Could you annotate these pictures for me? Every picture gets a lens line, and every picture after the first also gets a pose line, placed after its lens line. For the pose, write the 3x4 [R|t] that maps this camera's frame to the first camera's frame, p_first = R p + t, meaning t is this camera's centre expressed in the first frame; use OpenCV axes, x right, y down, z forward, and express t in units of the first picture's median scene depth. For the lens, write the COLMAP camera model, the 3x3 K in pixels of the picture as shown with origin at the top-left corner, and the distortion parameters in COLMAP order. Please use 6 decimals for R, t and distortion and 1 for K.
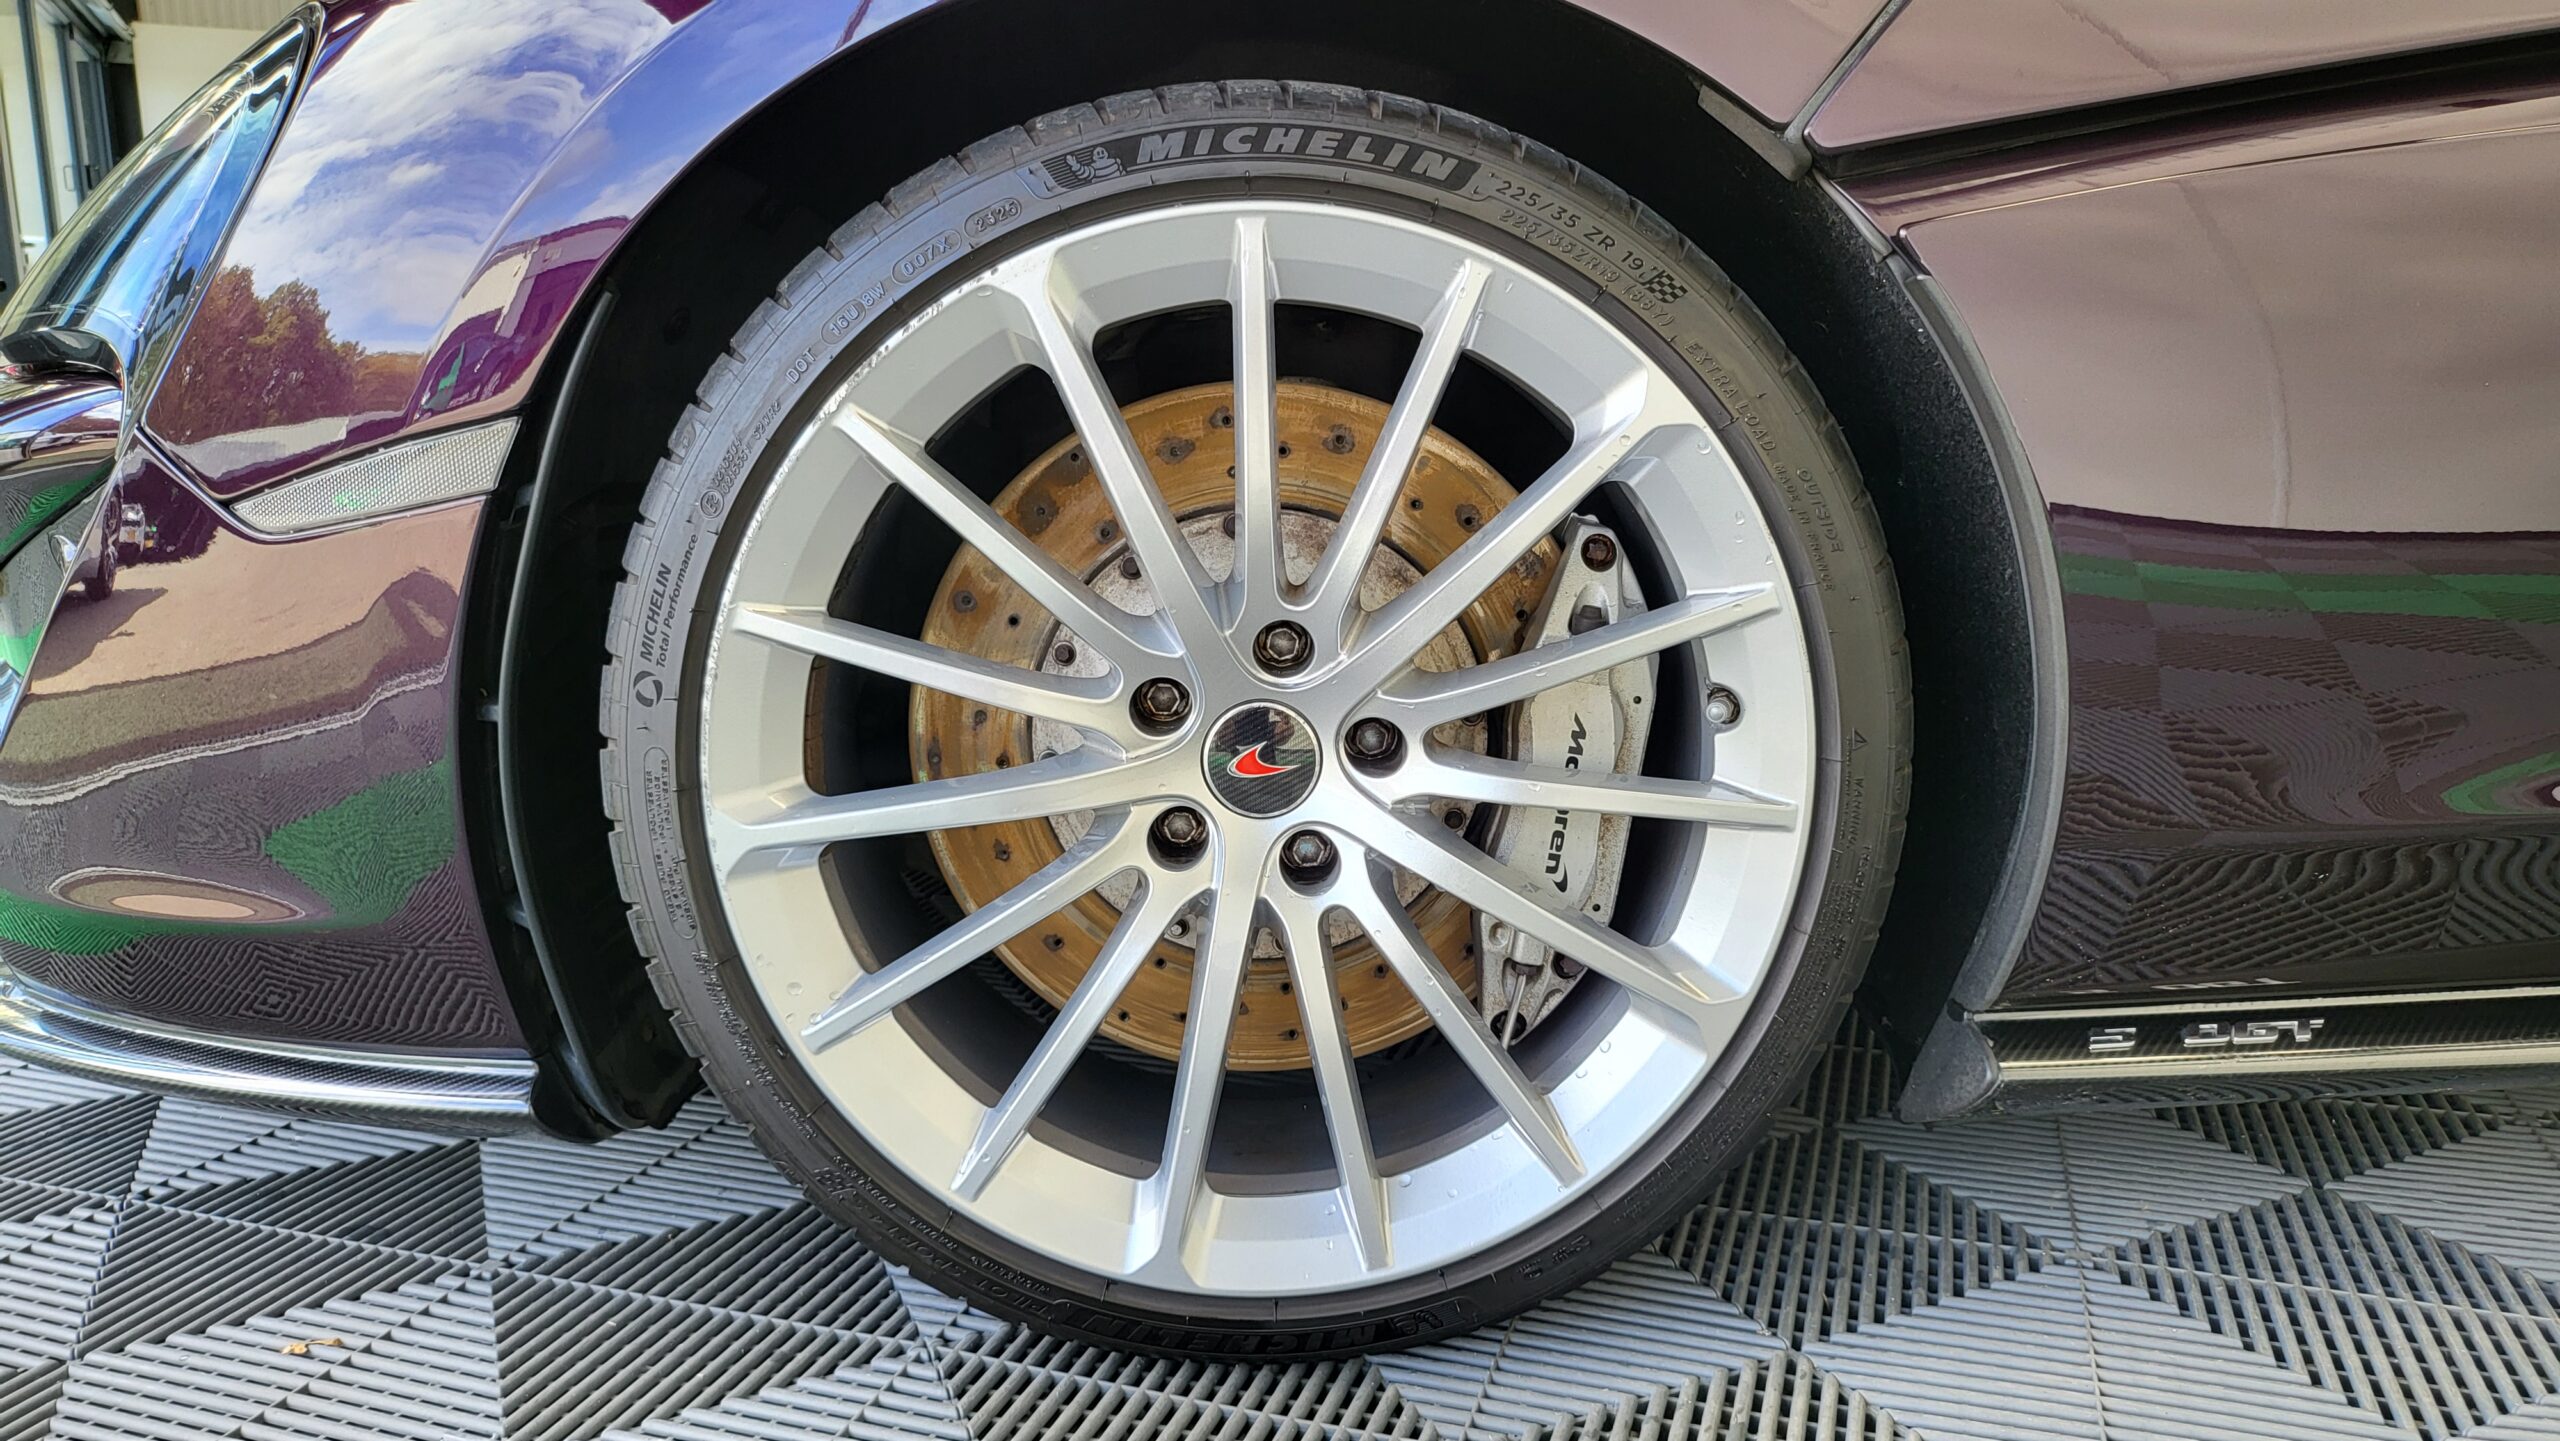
lens RADIAL K [[1823.3, 0, 1275.4], [0, 1823.3, 684.0], [0, 0, 1]] dist [0.088506, -0.133875]
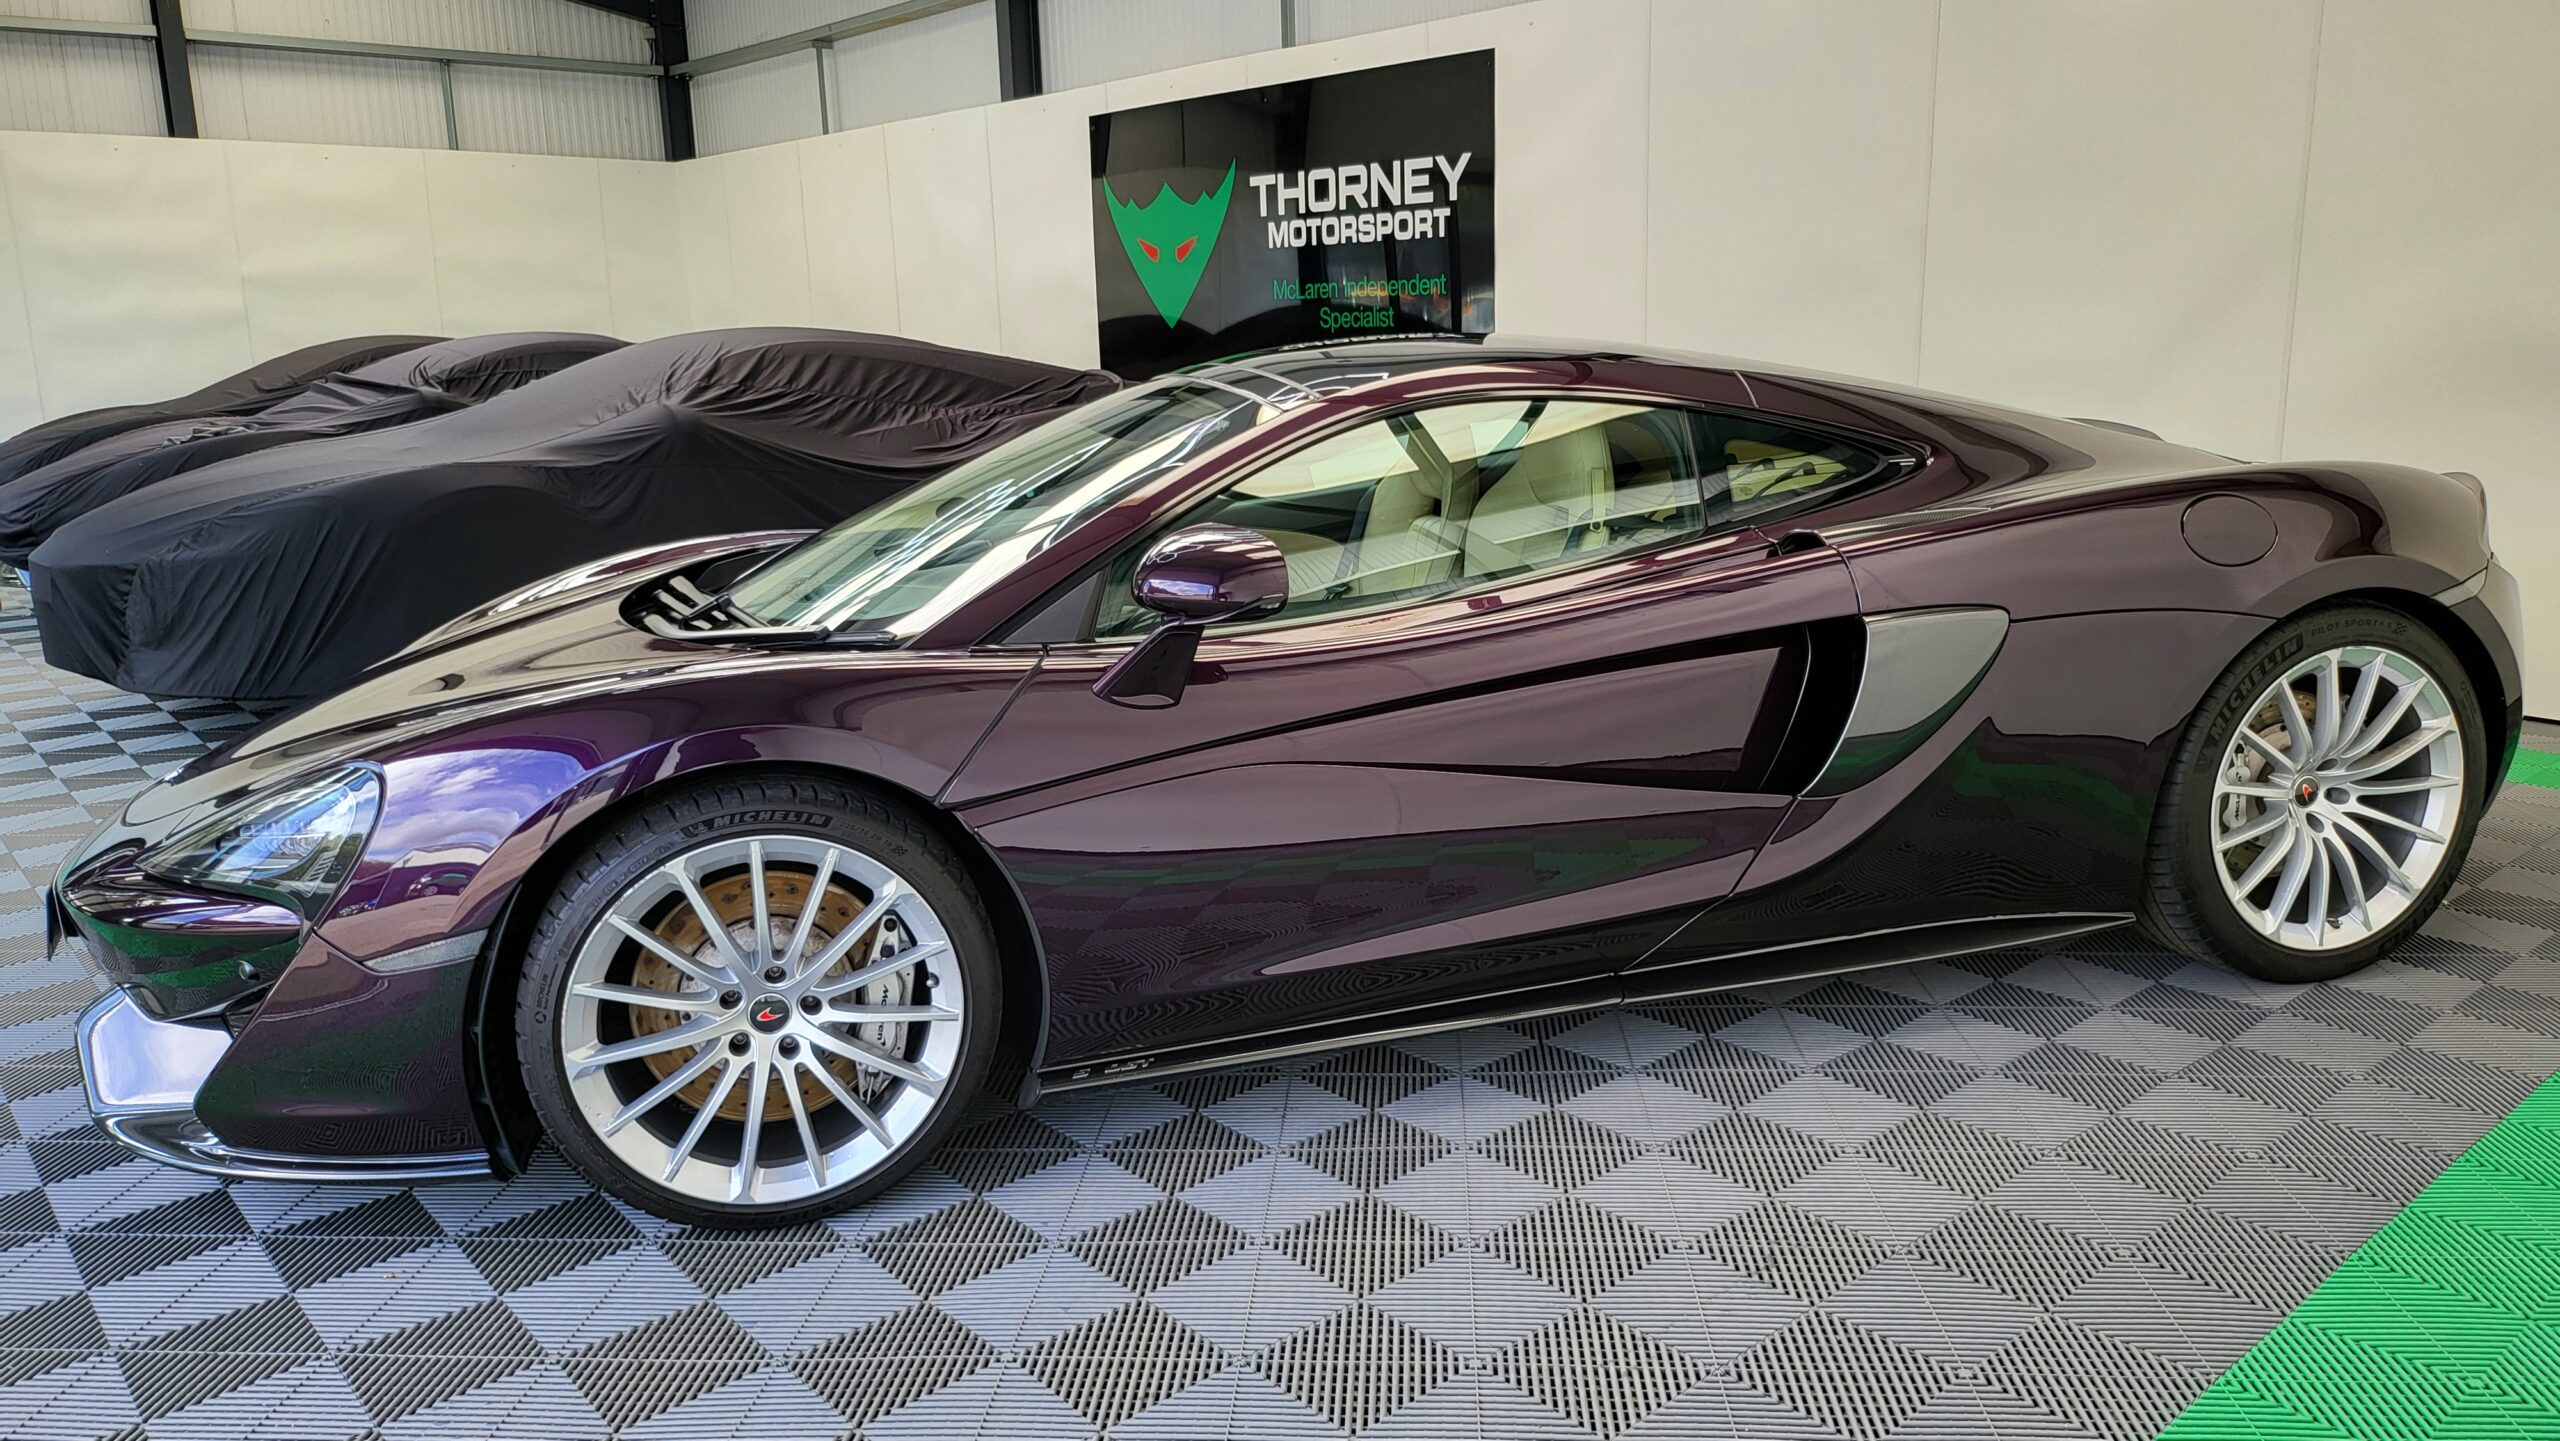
lens RADIAL K [[1823.3, 0, 1275.4], [0, 1823.3, 684.0], [0, 0, 1]] dist [0.088506, -0.133875]
pose [[0.965329, -0.058444, 0.254410, 0.054428], [0.050187, 0.997985, 0.038833, -0.535338], [-0.256167, -0.024718, 0.966316, -1.914600]]
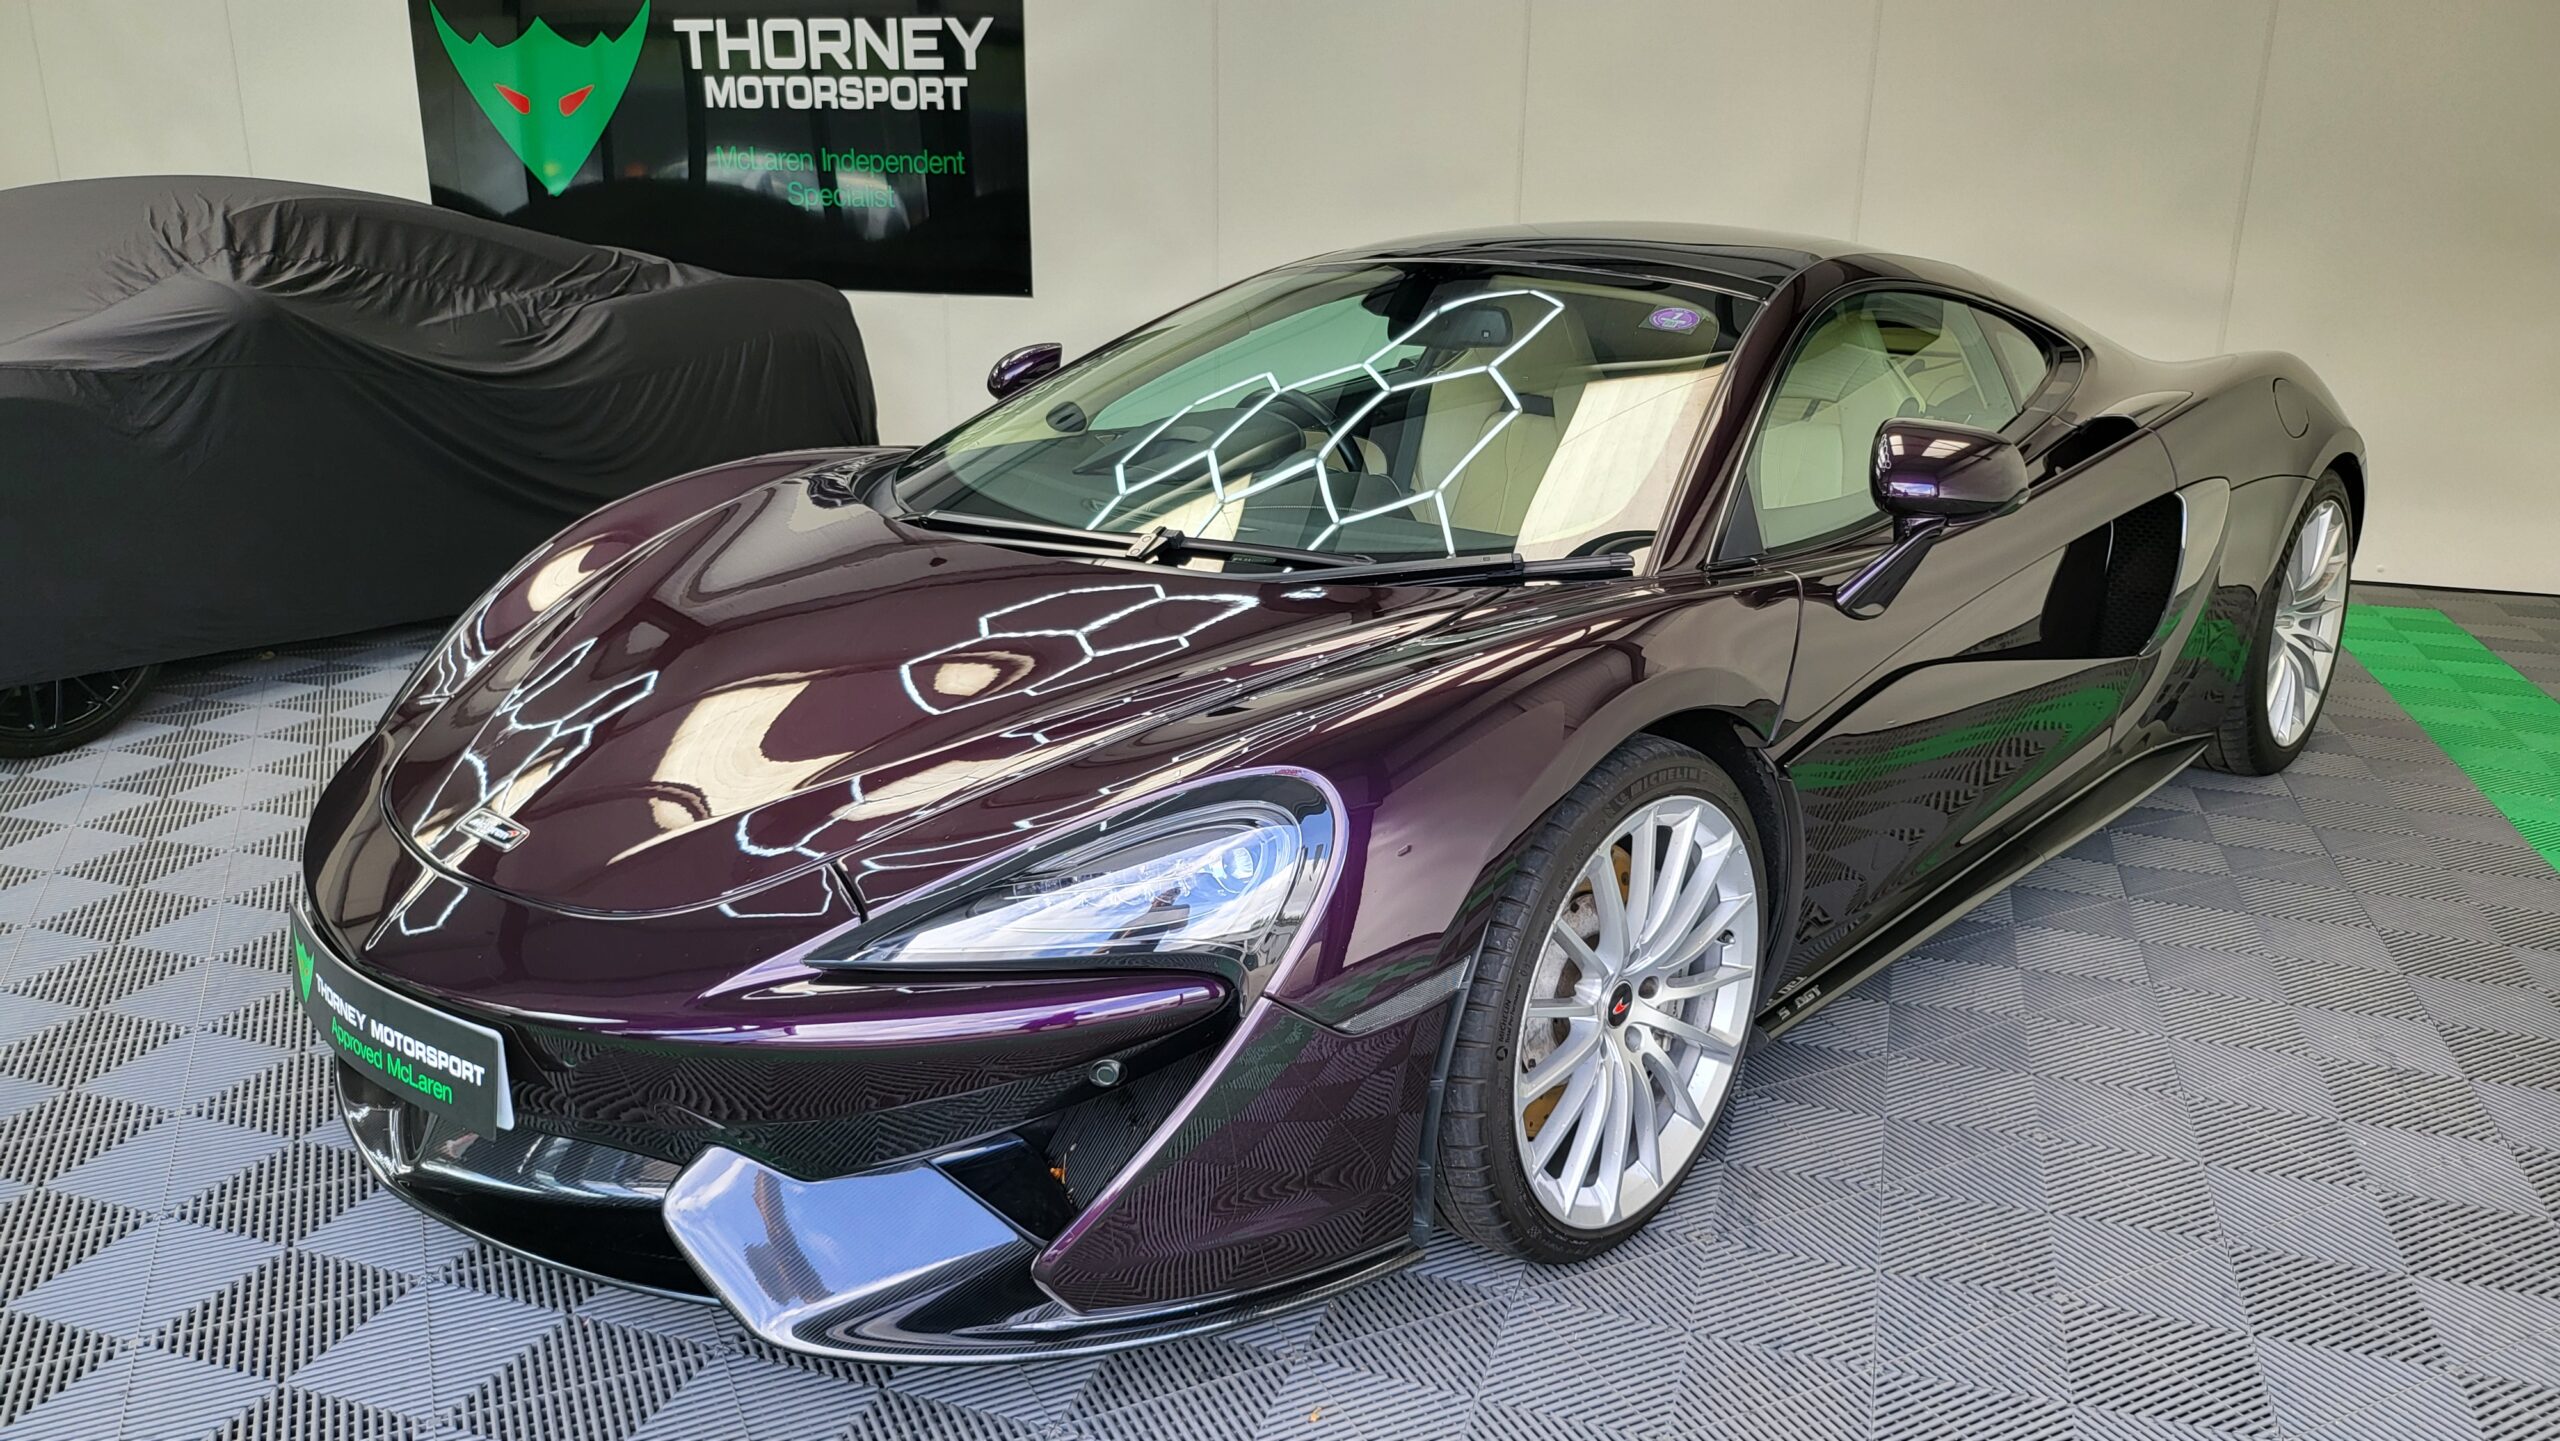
lens RADIAL K [[1809.3, 0, 1278.7], [0, 1809.3, 742.3], [0, 0, 1]] dist [0.094701, -0.094752]
pose [[0.696462, -0.180803, 0.694443, -1.952863], [0.092293, 0.982270, 0.163179, -0.743092], [-0.711634, -0.049556, 0.700800, -0.360557]]
